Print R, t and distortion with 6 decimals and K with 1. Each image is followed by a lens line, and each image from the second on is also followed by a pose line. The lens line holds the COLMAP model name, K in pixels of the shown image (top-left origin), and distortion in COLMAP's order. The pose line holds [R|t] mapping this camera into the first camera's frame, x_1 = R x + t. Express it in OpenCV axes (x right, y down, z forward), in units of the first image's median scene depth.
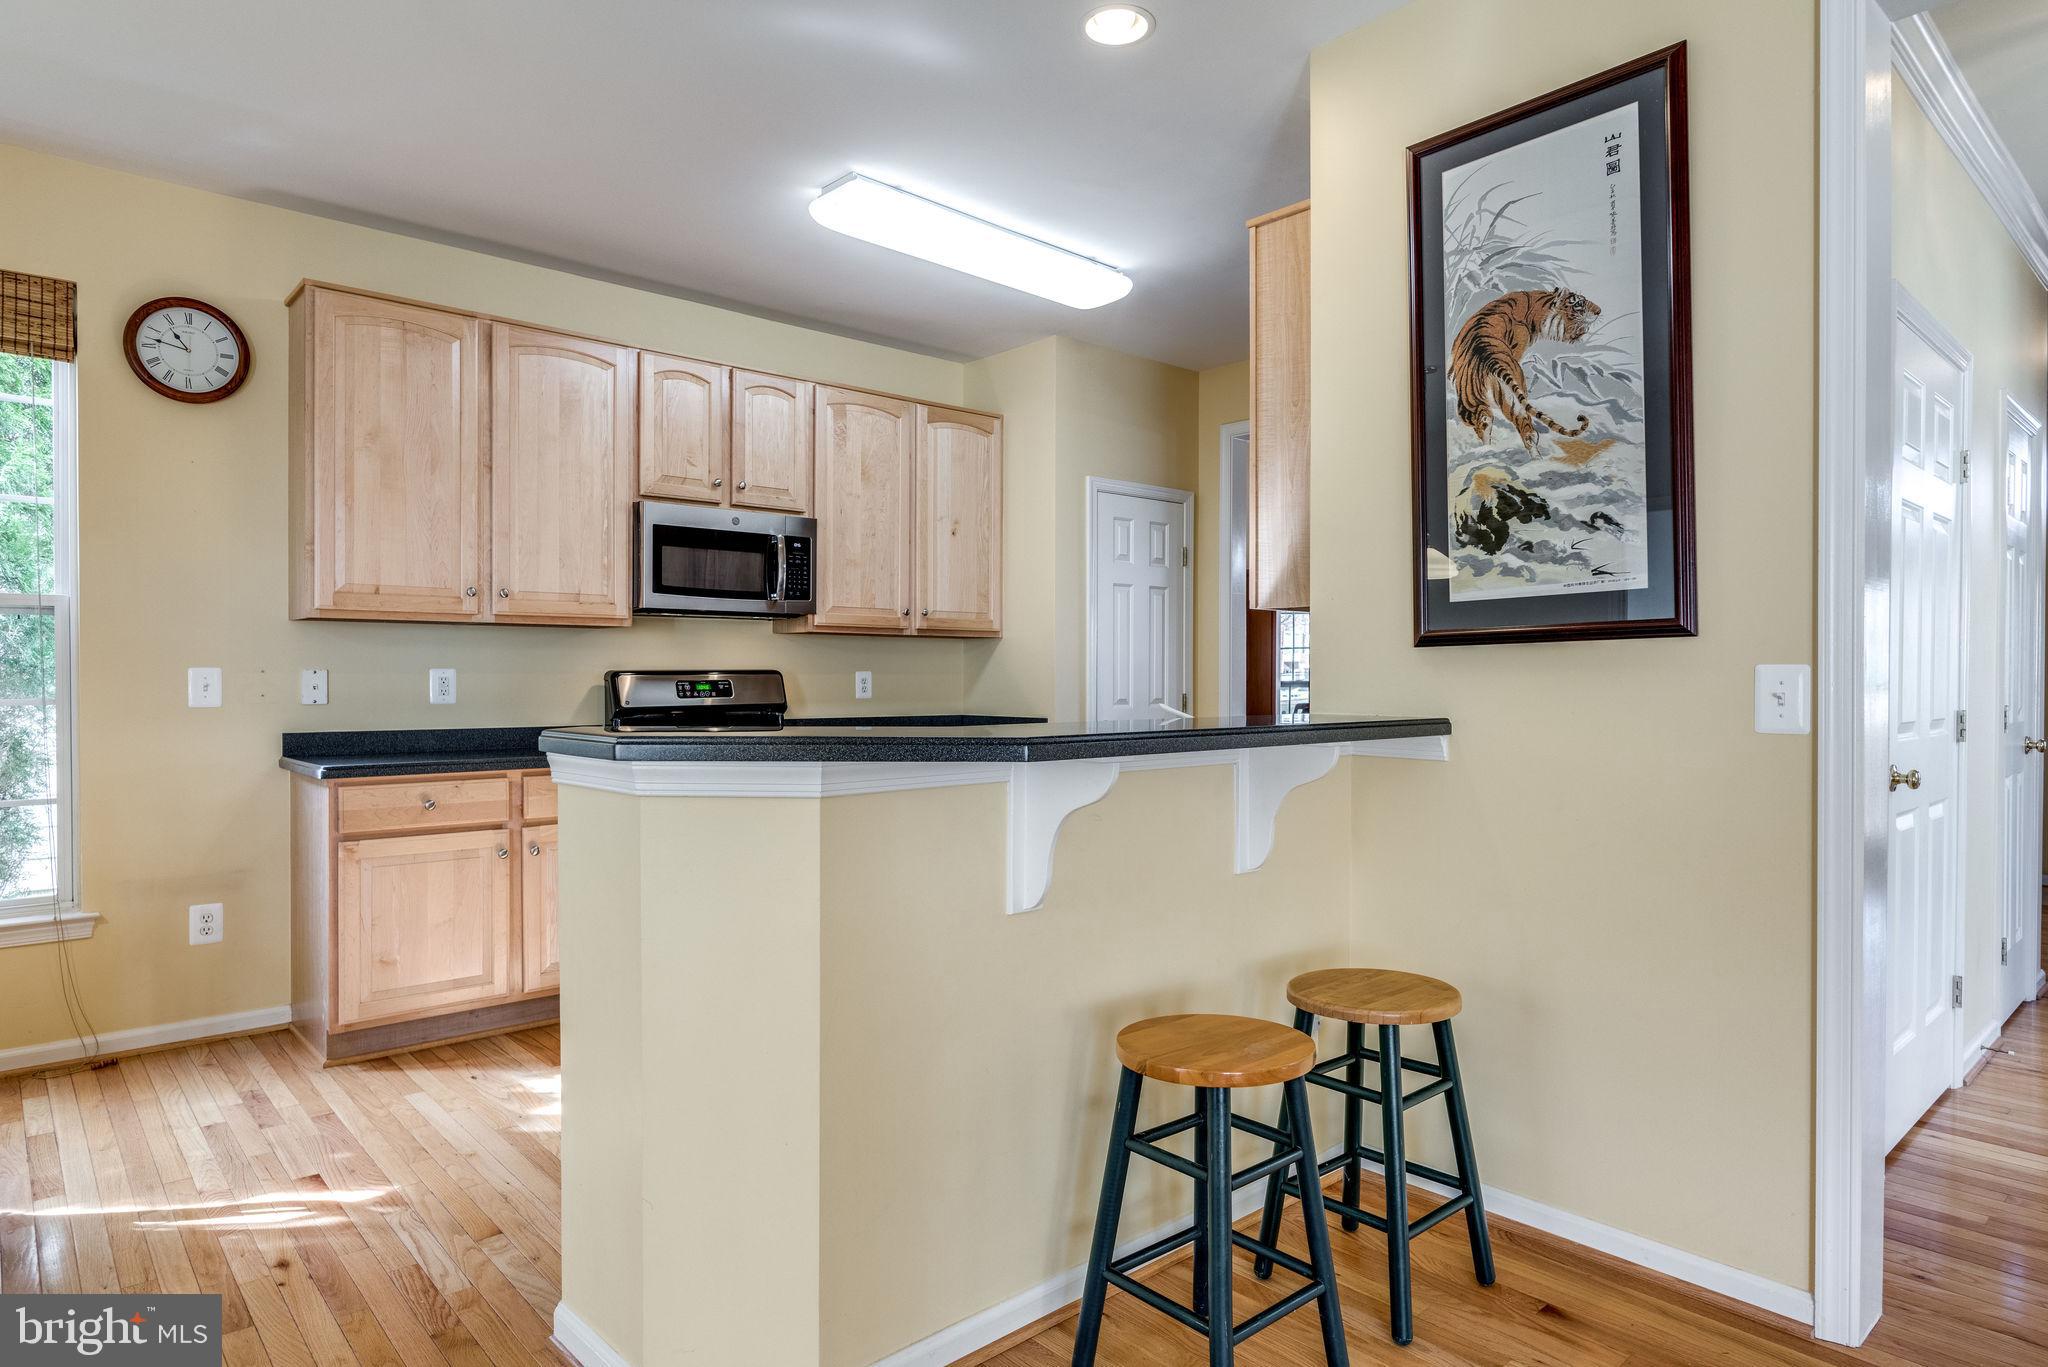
lens RADIAL K [[1172.6, 0, 1033.0], [0, 1172.6, 685.8], [0, 0, 1]] dist [-0.002679, -0.001710]
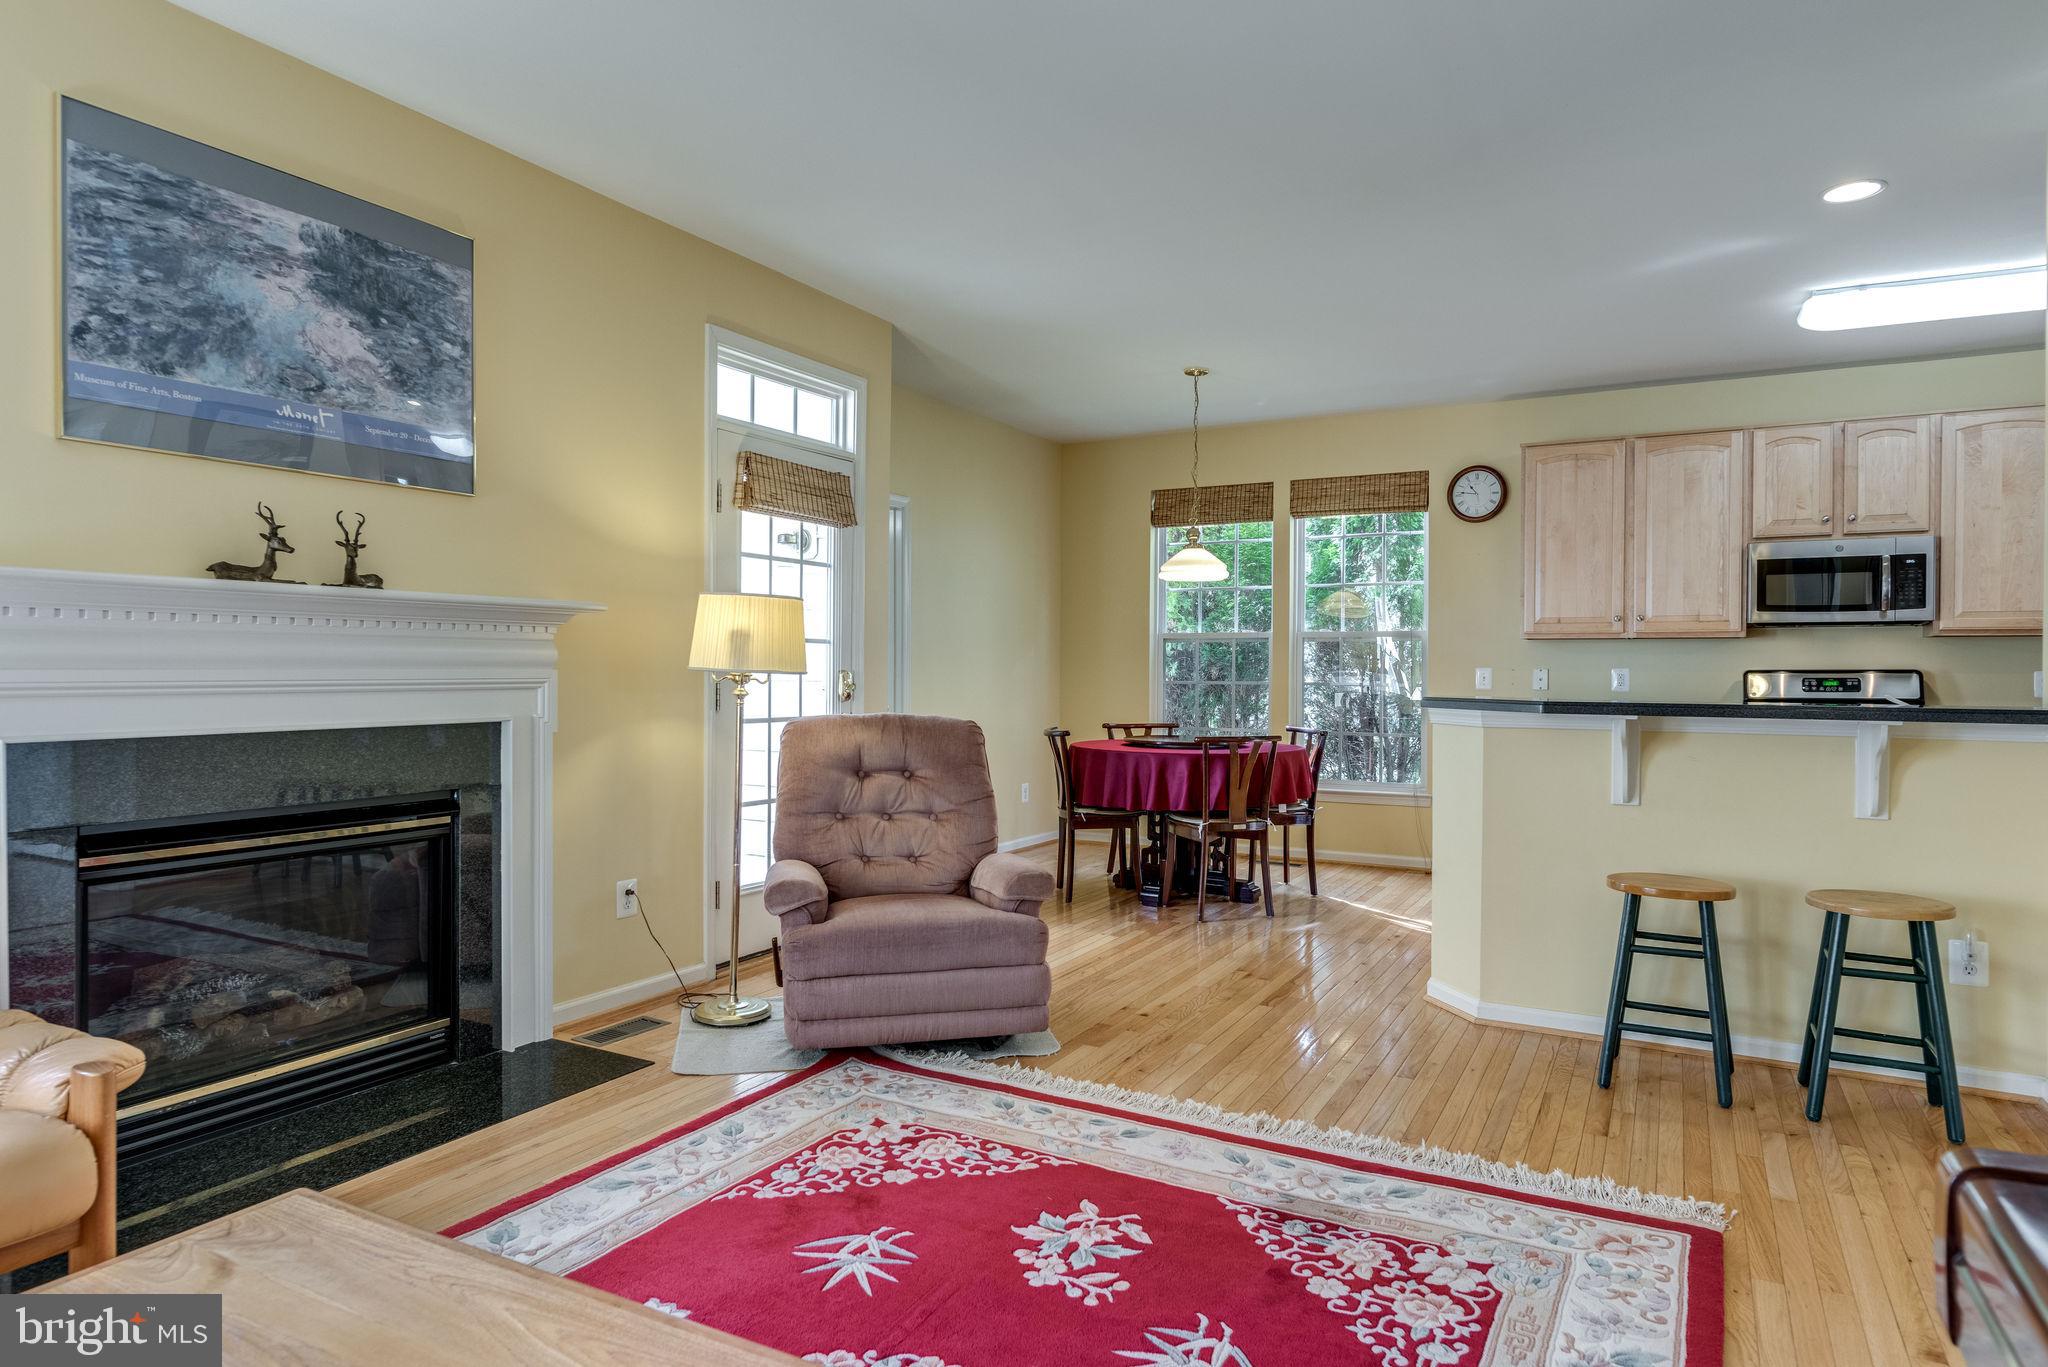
lens RADIAL K [[1172.6, 0, 1034.7], [0, 1172.6, 672.4], [0, 0, 1]] dist [-0.002679, -0.001710]
pose [[0.329107, 0.003444, -0.944286, 1.113609], [-0.012707, 0.999919, -0.000781, 0.001799], [0.944207, 0.012256, 0.329124, -0.352755]]
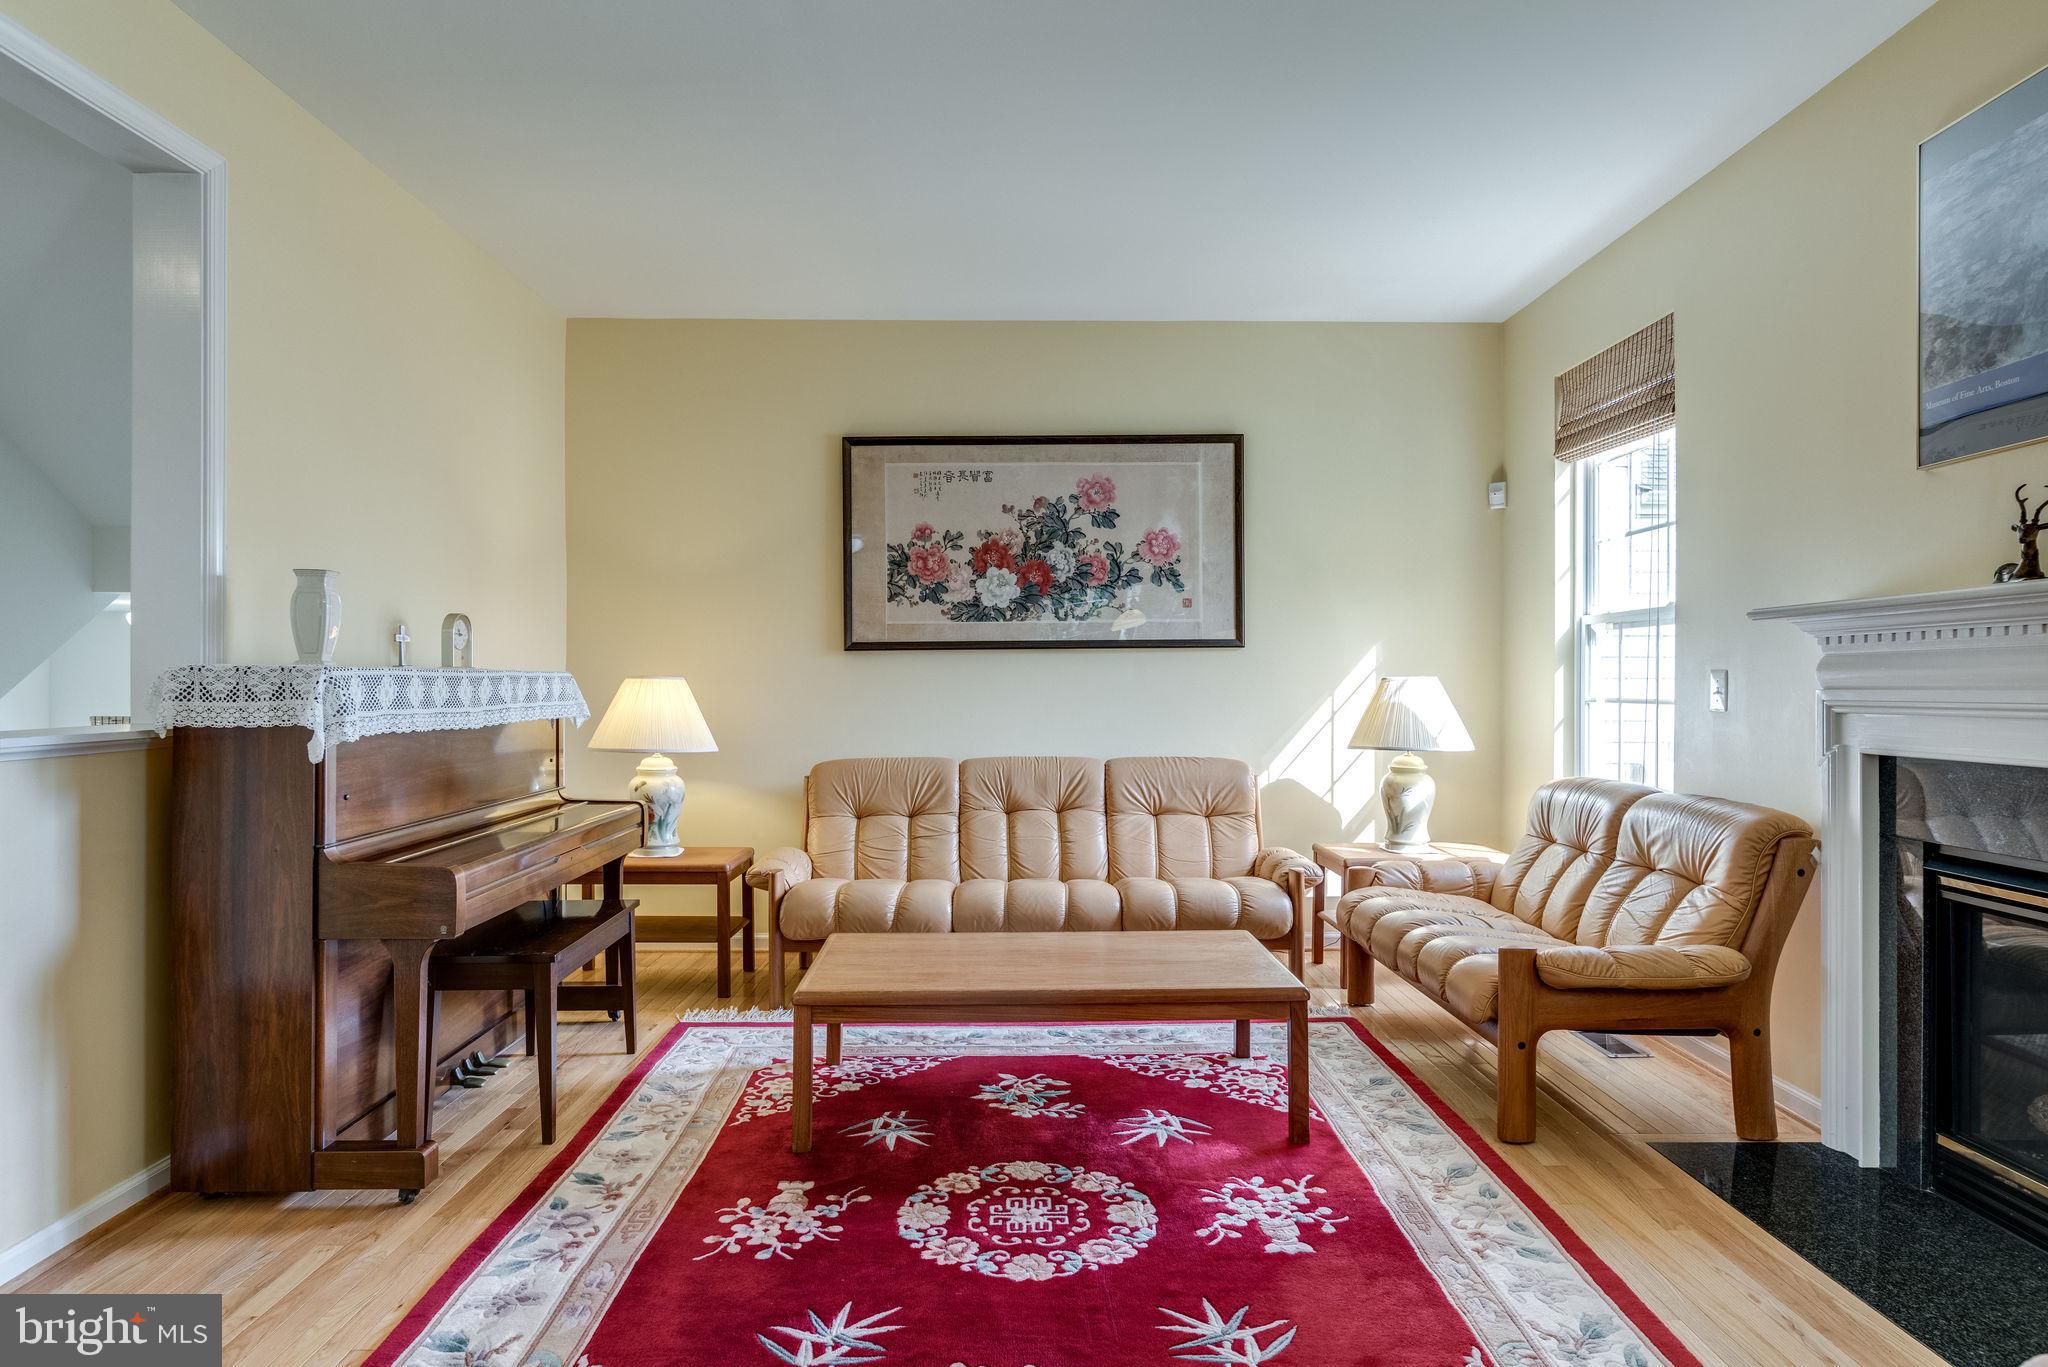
lens RADIAL K [[1172.6, 0, 1031.0], [0, 1172.6, 681.4], [0, 0, 1]] dist [-0.002679, -0.001710]
pose [[-0.756660, -0.004471, 0.653794, -0.189158], [-0.000859, 0.999983, 0.005844, -0.003435], [-0.653808, 0.003860, -0.756650, 0.509048]]
